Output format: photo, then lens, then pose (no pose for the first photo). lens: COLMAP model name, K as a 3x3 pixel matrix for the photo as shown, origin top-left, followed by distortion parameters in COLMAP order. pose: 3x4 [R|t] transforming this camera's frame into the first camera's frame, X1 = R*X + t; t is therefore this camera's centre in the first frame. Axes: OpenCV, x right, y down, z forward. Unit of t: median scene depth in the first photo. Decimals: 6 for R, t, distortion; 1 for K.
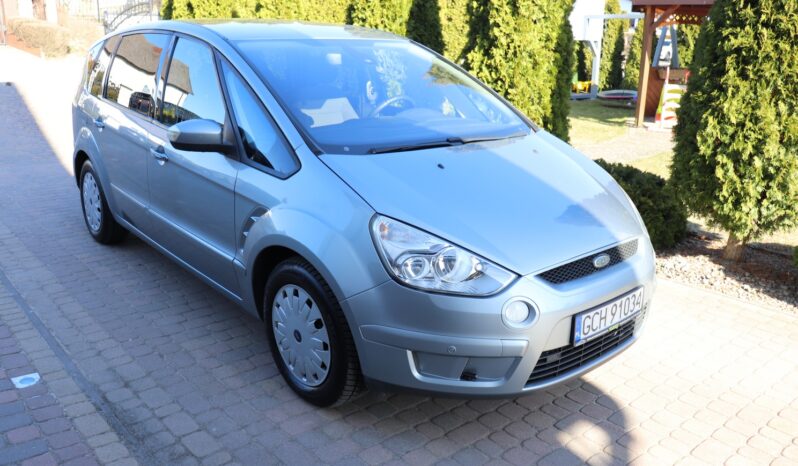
lens RADIAL K [[676.0, 0, 399.0], [0, 676.0, 233.0], [0, 0, 1]] dist [-0.196060, 0.208226]
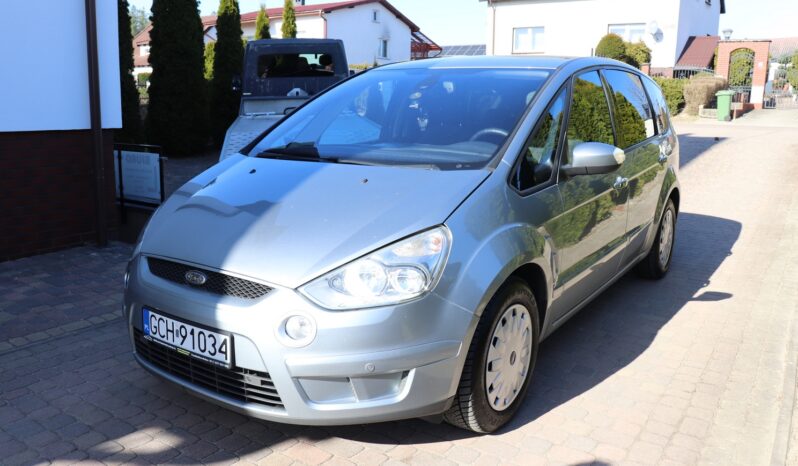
lens RADIAL K [[676.0, 0, 399.0], [0, 676.0, 233.0], [0, 0, 1]] dist [-0.196060, 0.208226]
pose [[0.234159, 0.177758, -0.955809, 1.282262], [-0.282938, 0.953047, 0.107929, -0.203624], [0.930116, 0.245162, 0.273459, 1.024328]]
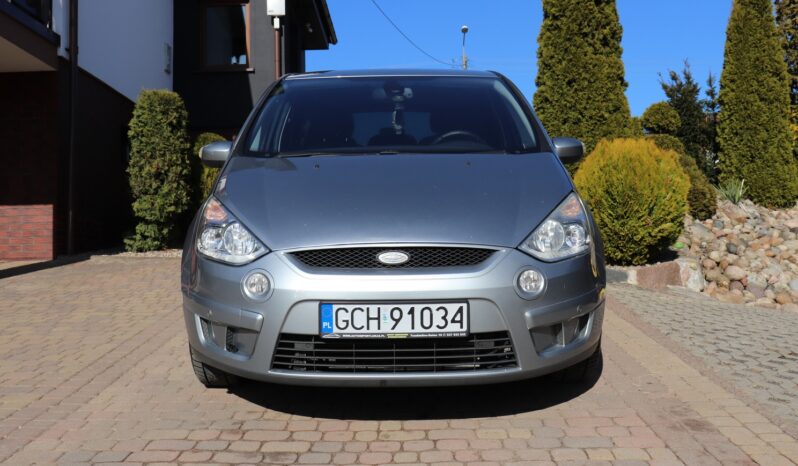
lens RADIAL K [[797.3, 0, 399.0], [0, 797.3, 233.0], [0, 0, 1]] dist [-0.008175, 0.000767]
pose [[0.749707, 0.033491, -0.660921, 1.044457], [-0.164051, 0.976950, -0.136584, 0.158418], [0.641113, 0.210822, 0.737921, 0.215910]]
